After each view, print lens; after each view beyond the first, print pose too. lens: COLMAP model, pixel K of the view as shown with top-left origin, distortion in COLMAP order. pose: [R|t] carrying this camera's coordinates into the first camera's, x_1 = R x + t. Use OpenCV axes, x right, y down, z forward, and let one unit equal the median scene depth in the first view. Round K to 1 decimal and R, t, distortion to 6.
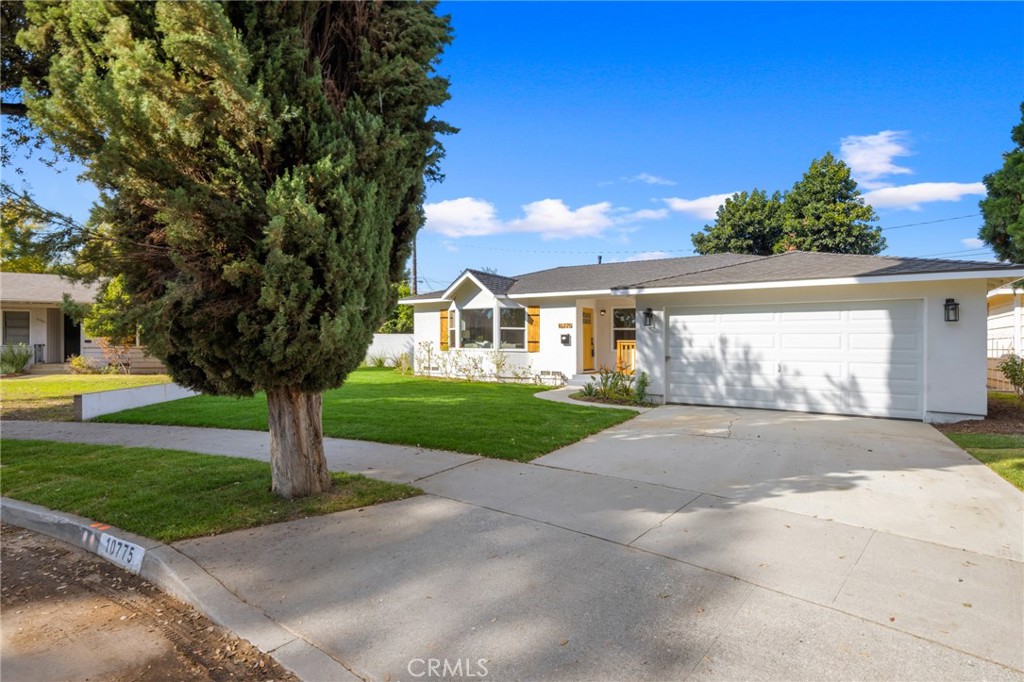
lens RADIAL K [[493.8, 0, 542.9], [0, 493.8, 353.3], [0, 0, 1]] dist [0.000625, 0.000086]
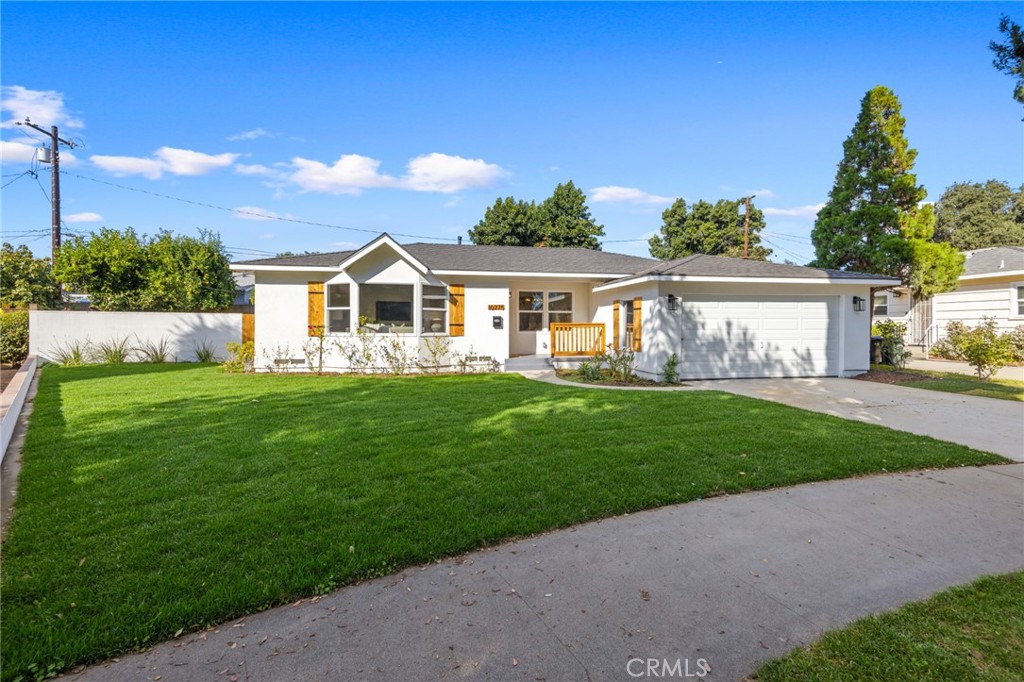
lens RADIAL K [[429.9, 0, 485.6], [0, 429.9, 326.6], [0, 0, 1]] dist [0.011433, 0.000007]
pose [[0.748034, -0.010161, 0.663583, -0.722382], [0.016727, 0.999854, -0.003547, -0.023538], [-0.663450, 0.013753, 0.748095, 0.564471]]
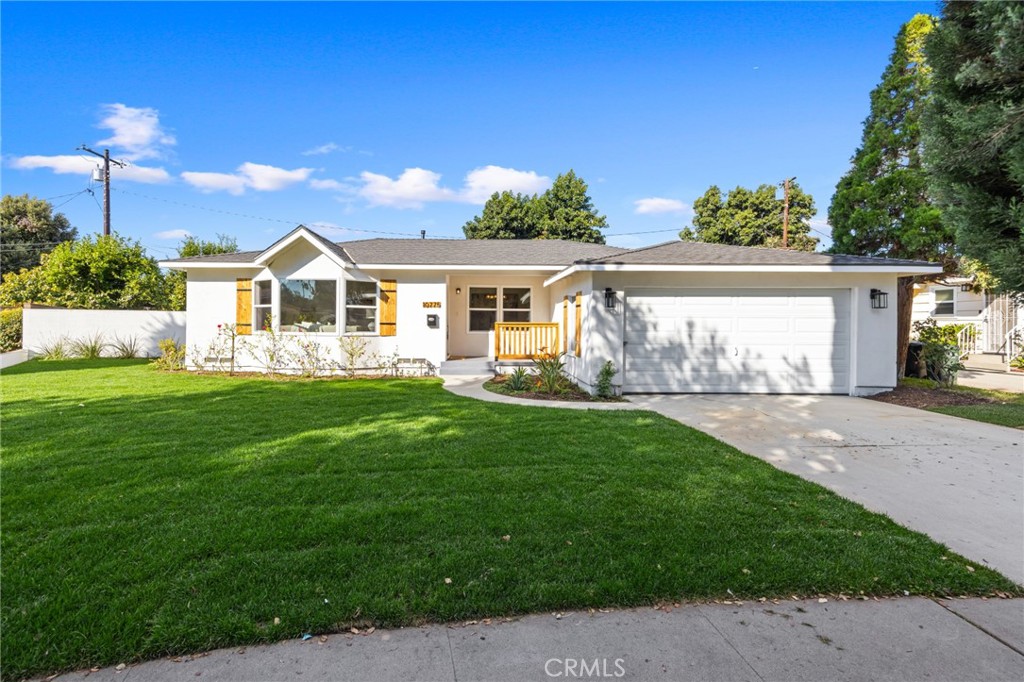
lens RADIAL K [[413.7, 0, 464.3], [0, 413.7, 322.0], [0, 0, 1]] dist [0.000513, -0.000033]
pose [[0.848906, -0.001896, 0.528540, -0.401540], [0.010135, 0.999868, -0.012690, -0.023113], [-0.528446, 0.016130, 0.848813, 0.511627]]
